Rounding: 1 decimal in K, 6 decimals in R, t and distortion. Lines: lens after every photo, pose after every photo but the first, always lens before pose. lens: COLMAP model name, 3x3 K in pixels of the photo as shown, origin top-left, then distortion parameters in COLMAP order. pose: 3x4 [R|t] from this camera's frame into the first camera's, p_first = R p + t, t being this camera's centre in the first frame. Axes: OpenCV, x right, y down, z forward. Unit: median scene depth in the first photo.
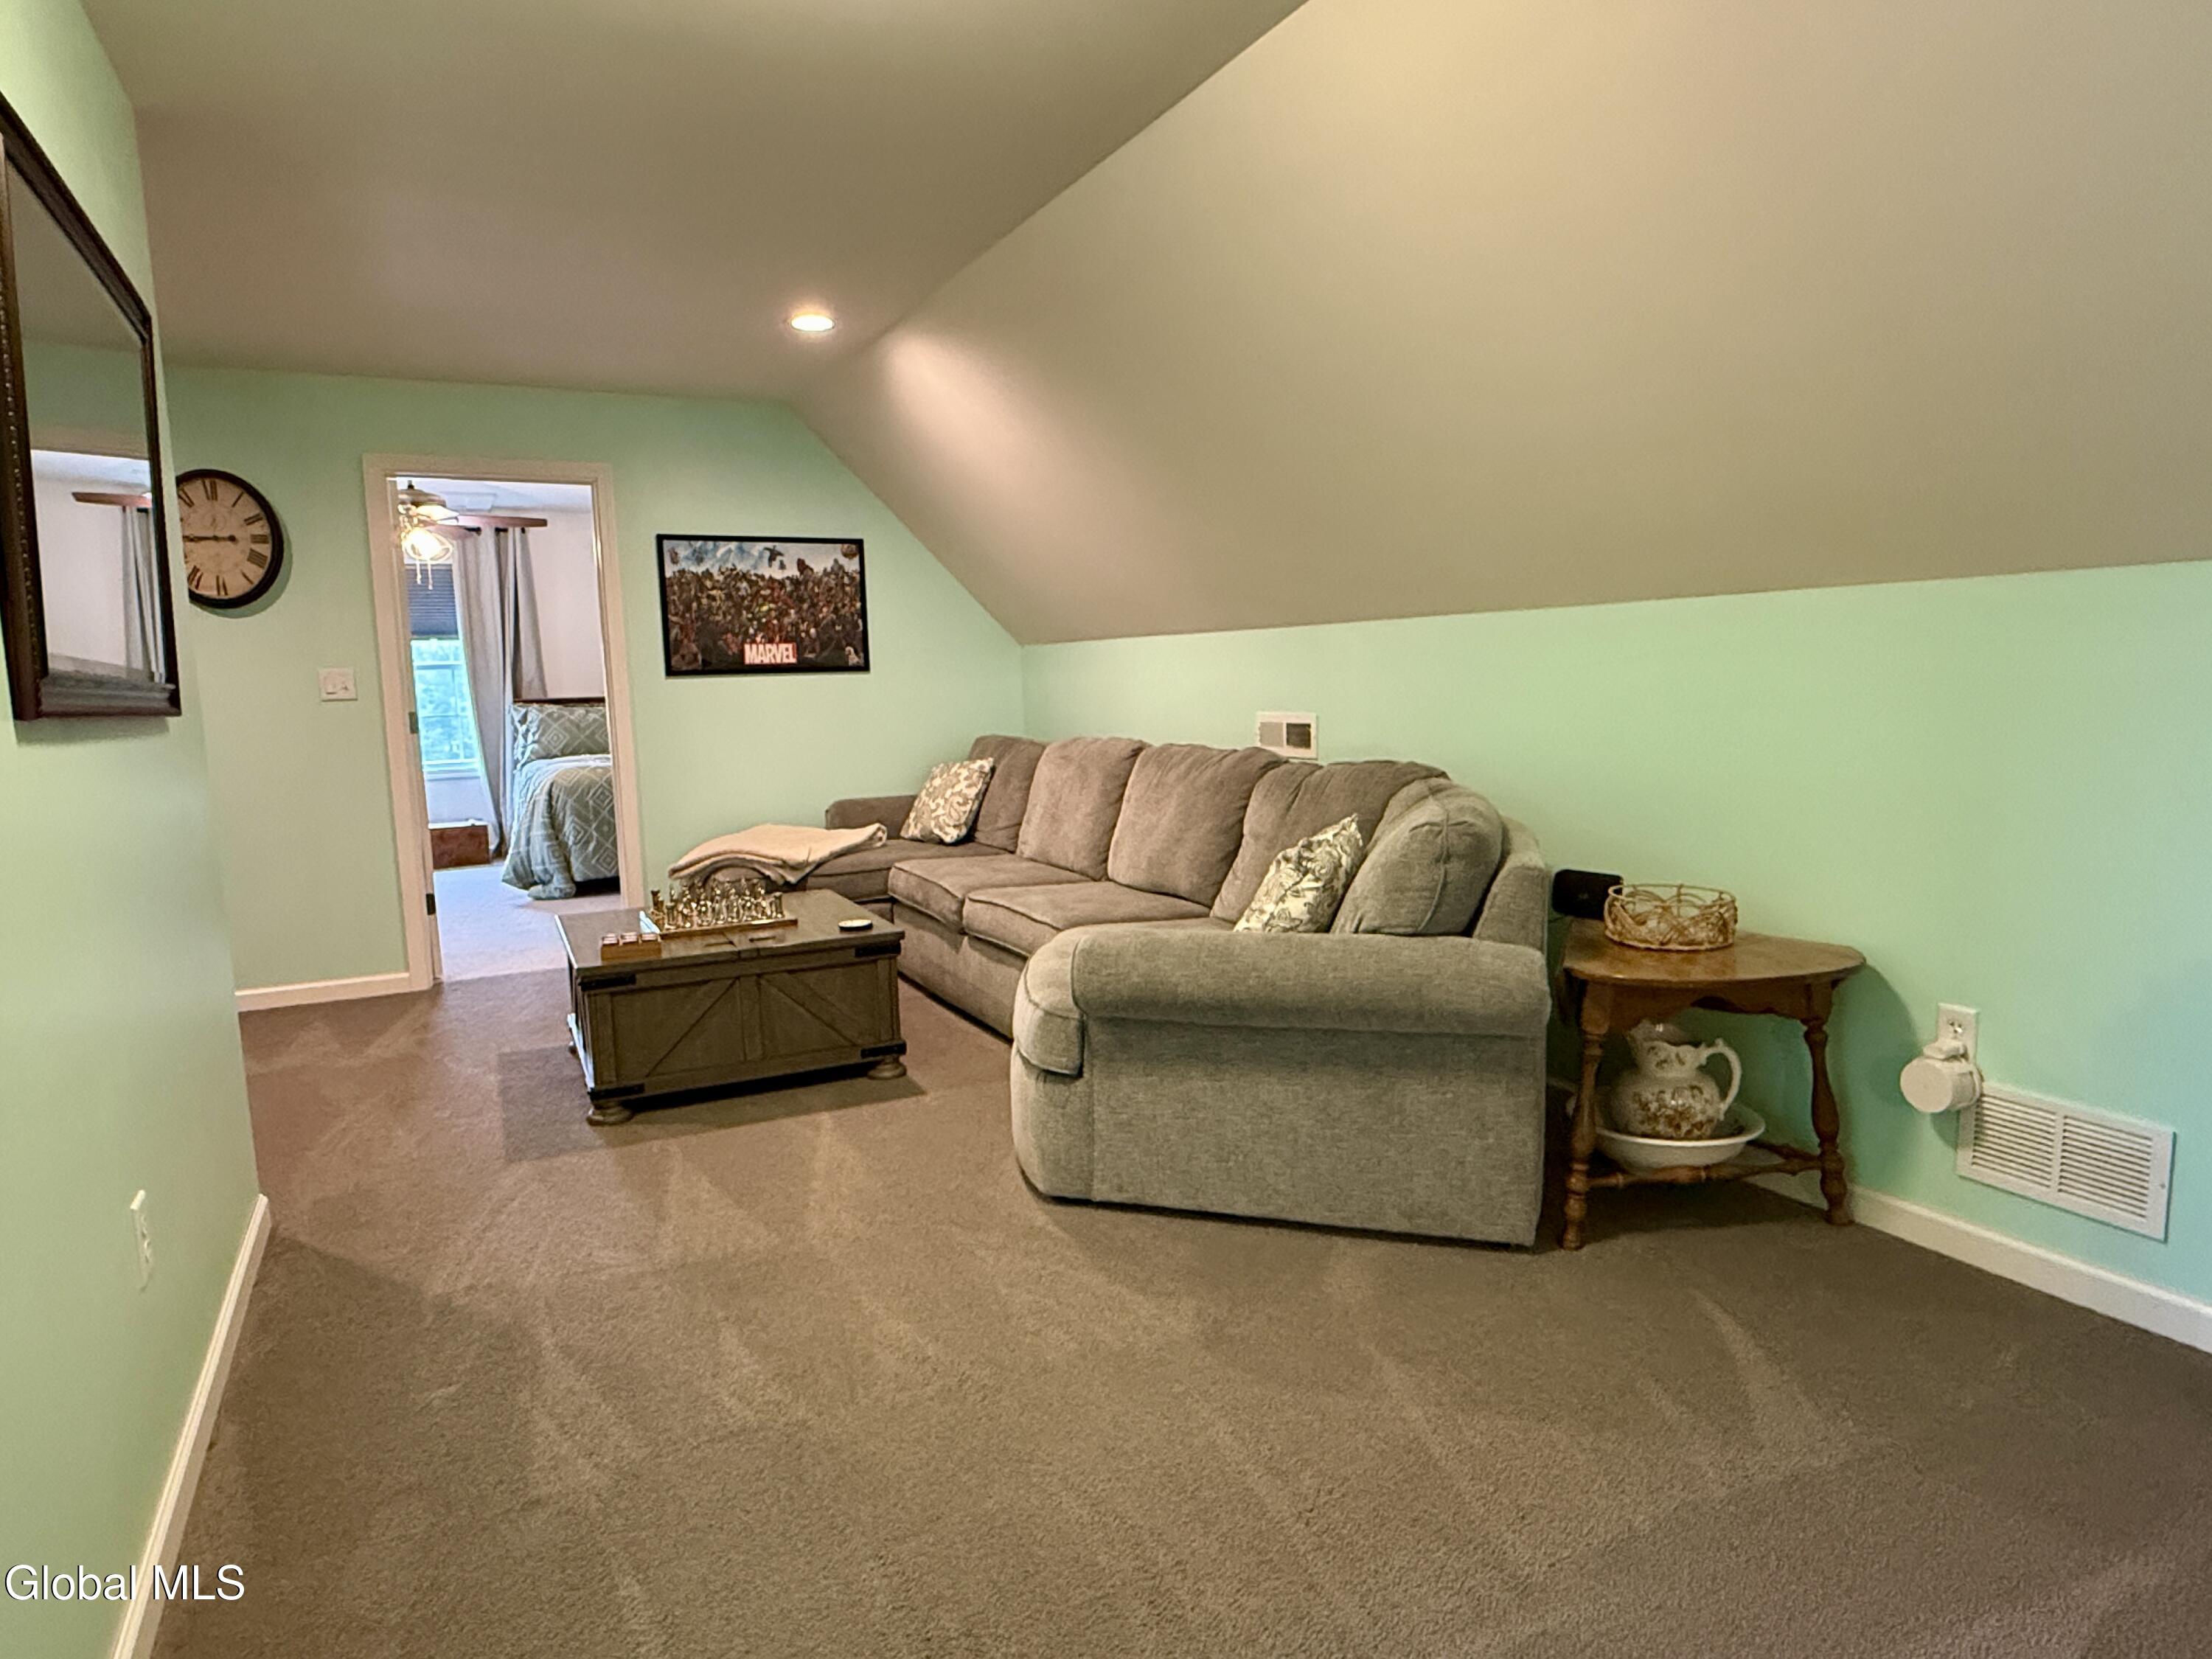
lens RADIAL K [[1305.8, 0, 1110.5], [0, 1305.8, 846.2], [0, 0, 1]] dist [-0.000924, -0.000443]
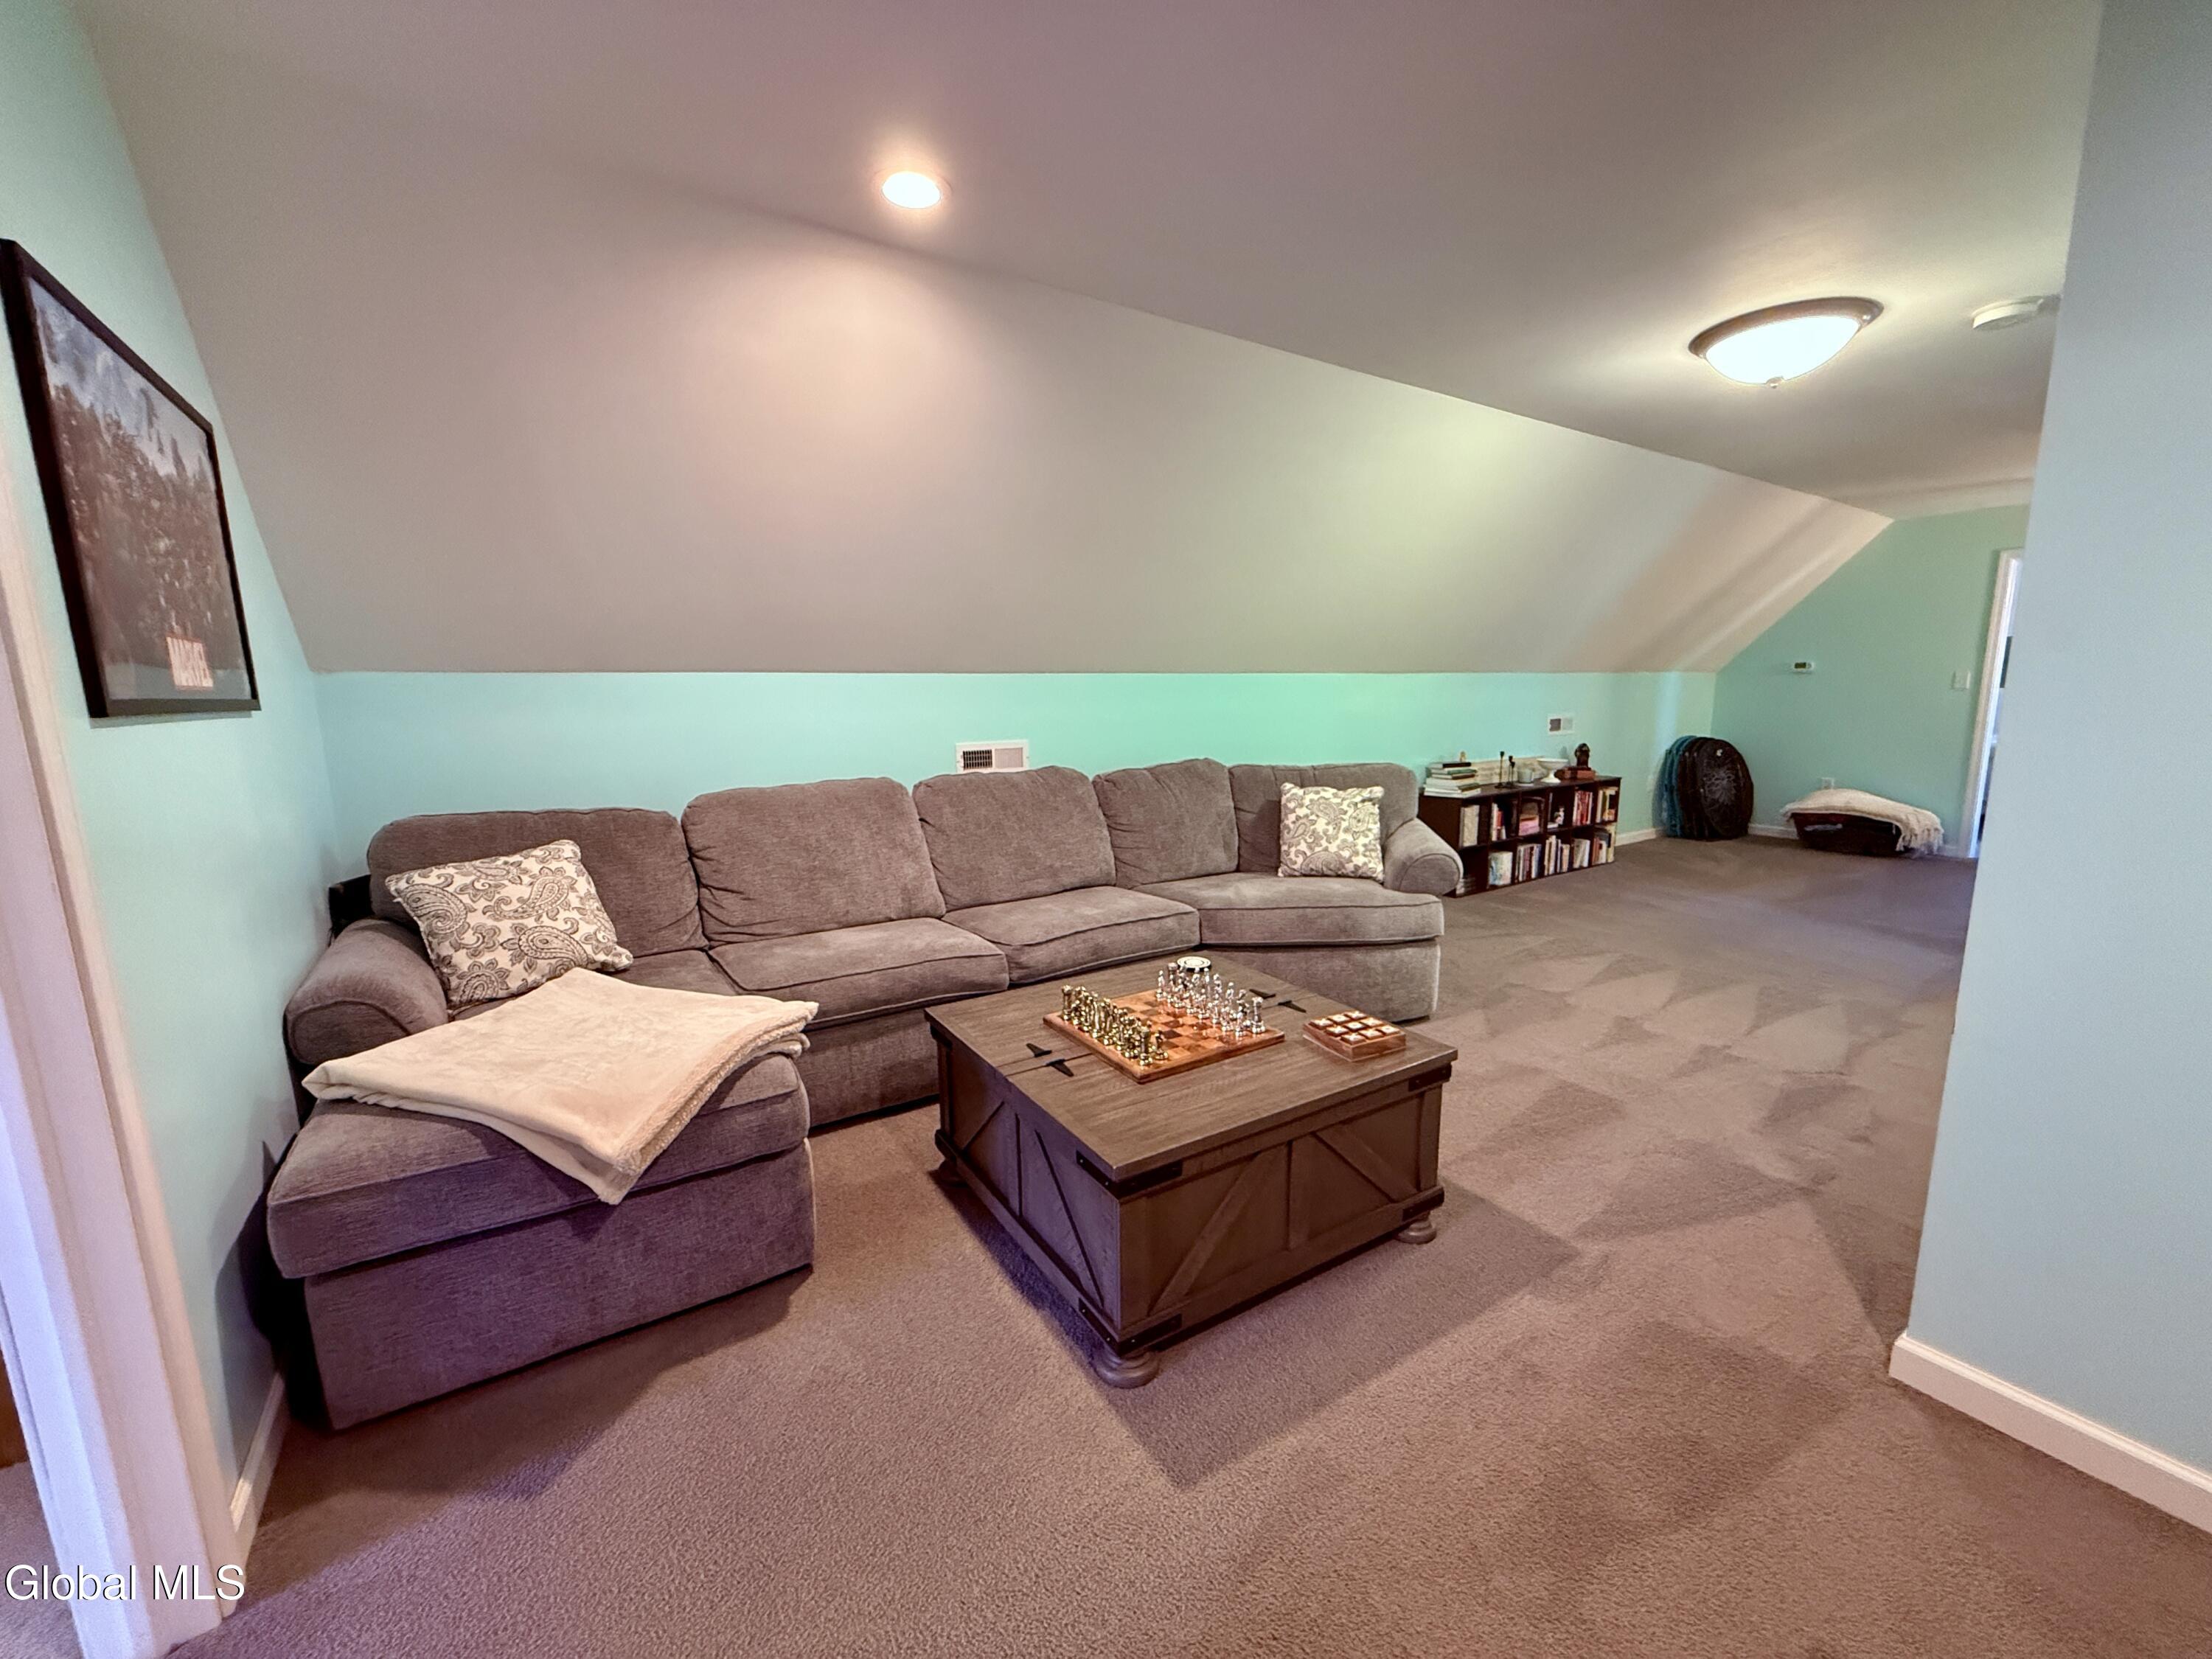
lens RADIAL K [[884.6, 0, 1101.8], [0, 884.6, 838.7], [0, 0, 1]] dist [-0.000014, 0.000242]
pose [[-0.111817, -0.138529, 0.984026, -0.855950], [0.143811, 0.977556, 0.153959, -0.146346], [-0.983268, 0.158729, -0.089386, 1.141104]]
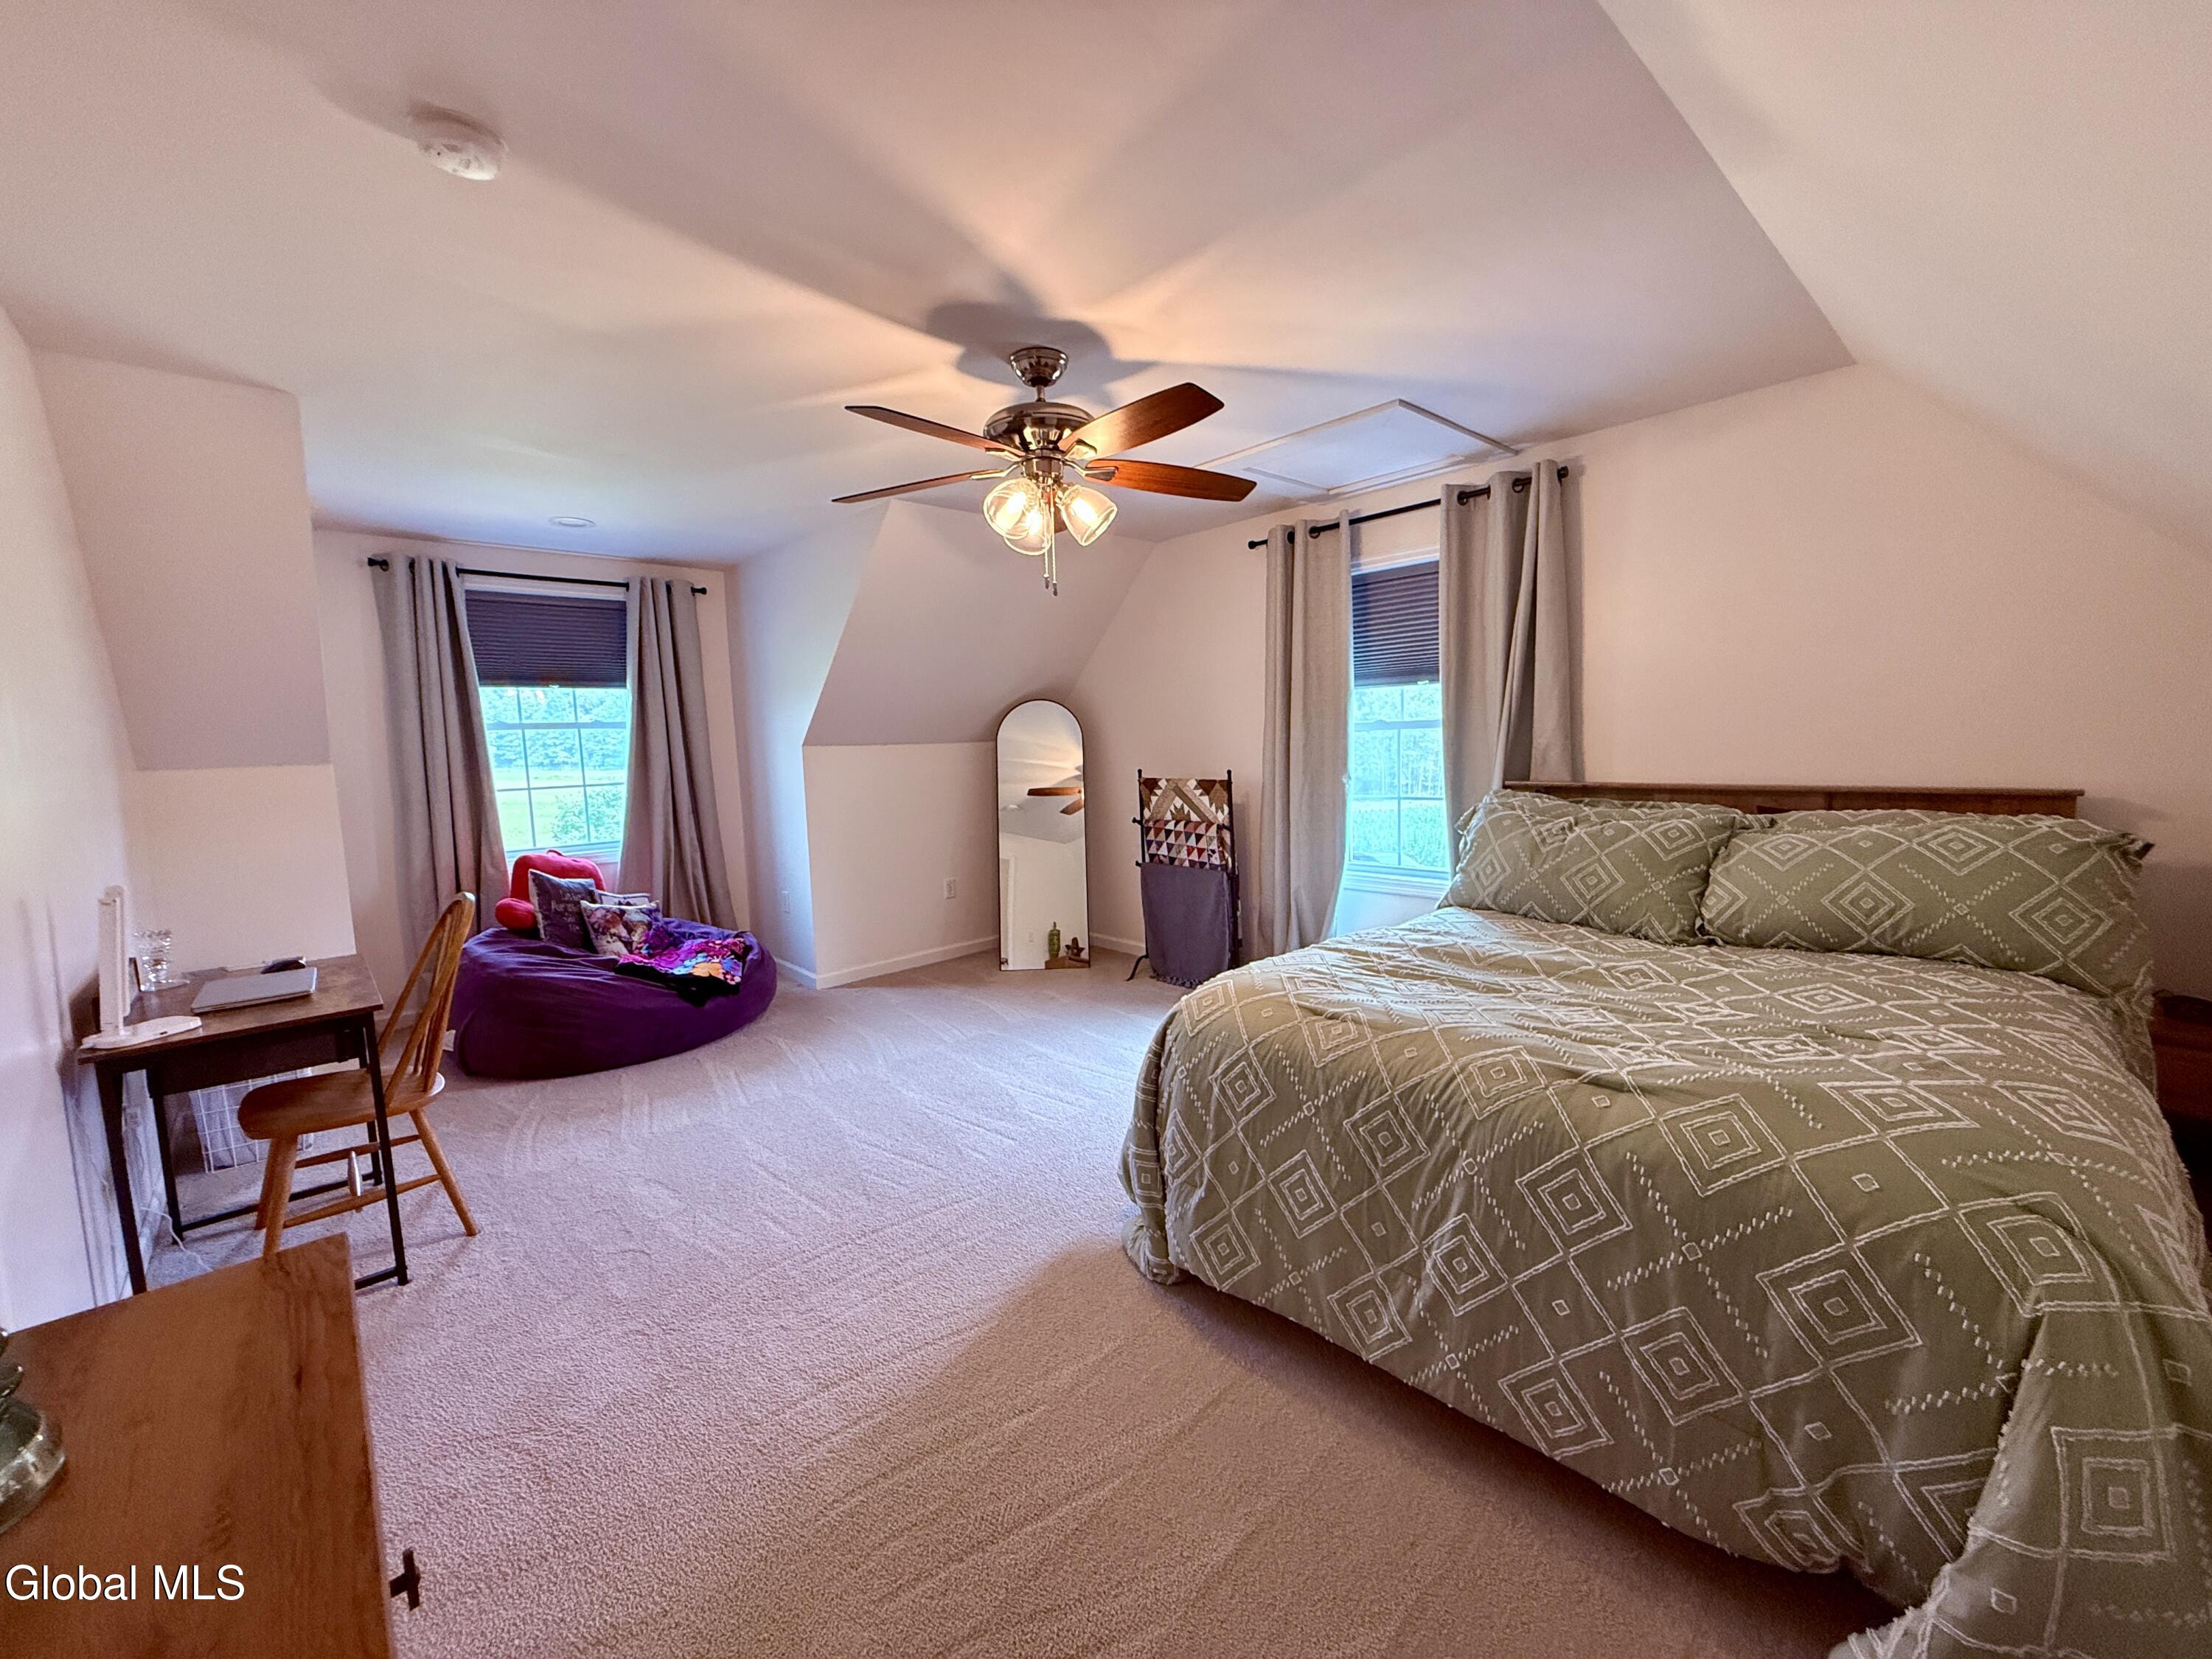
lens RADIAL K [[884.6, 0, 1101.4], [0, 884.6, 830.8], [0, 0, 1]] dist [-0.000014, 0.000242]
pose [[0.276335, 0.116201, -0.954011, -0.303007], [-0.115984, 0.989440, 0.086921, -0.234921], [0.954037, 0.086631, 0.286895, 1.622274]]
